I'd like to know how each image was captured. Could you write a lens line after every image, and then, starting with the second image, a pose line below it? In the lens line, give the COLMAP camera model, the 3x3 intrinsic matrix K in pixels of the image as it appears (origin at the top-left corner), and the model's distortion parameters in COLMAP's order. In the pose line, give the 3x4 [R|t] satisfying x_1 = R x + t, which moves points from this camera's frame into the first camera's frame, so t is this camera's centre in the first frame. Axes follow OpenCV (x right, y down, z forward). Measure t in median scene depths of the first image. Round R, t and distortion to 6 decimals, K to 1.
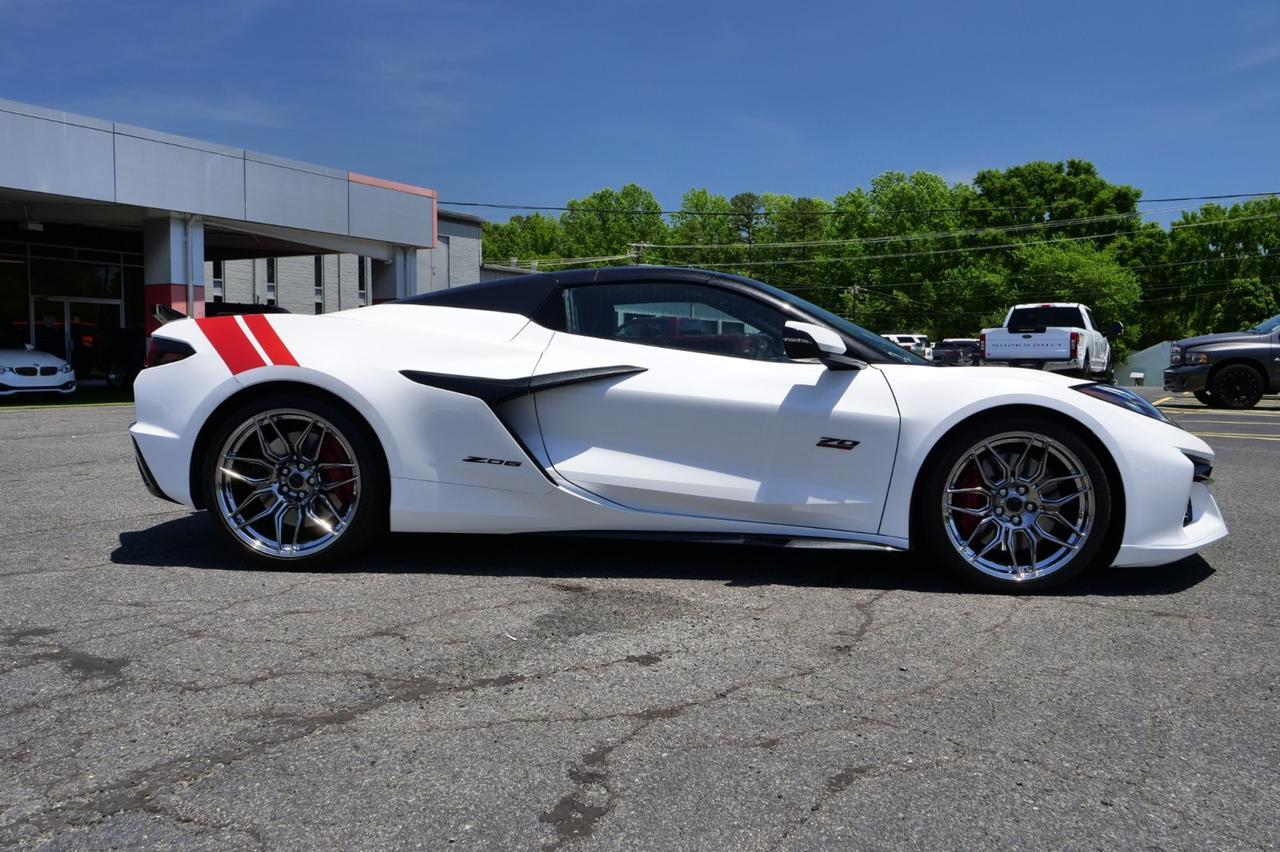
lens RADIAL K [[1116.5, 0, 640.0], [0, 1116.5, 426.0], [0, 0, 1]] dist [0.010578, 0.006954]
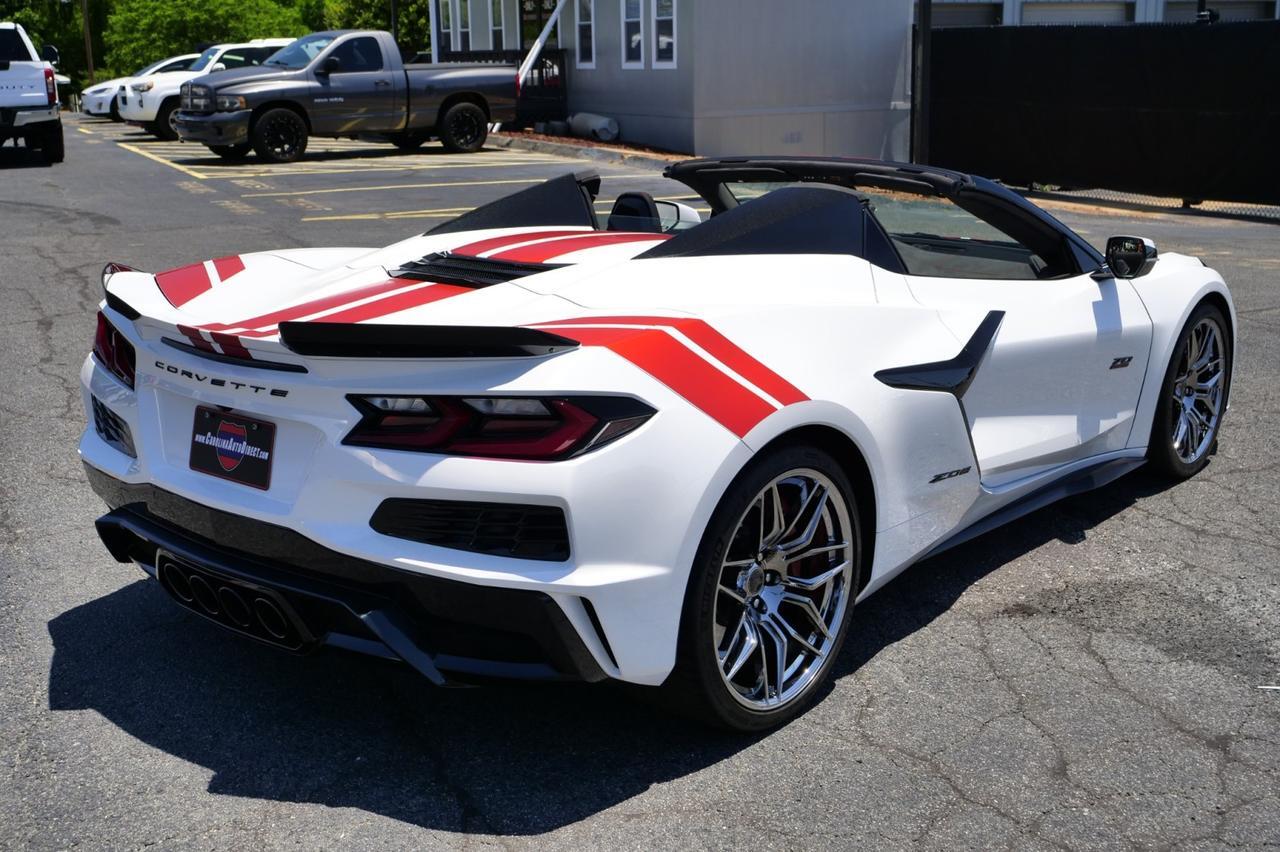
lens RADIAL K [[1482.8, 0, 563.3], [0, 1482.8, 468.2], [0, 0, 1]] dist [-0.007402, 0.004063]
pose [[0.614492, -0.236748, 0.752562, -0.222526], [0.072427, 0.966812, 0.245009, -0.050371], [-0.785591, -0.096050, 0.611245, 0.137495]]
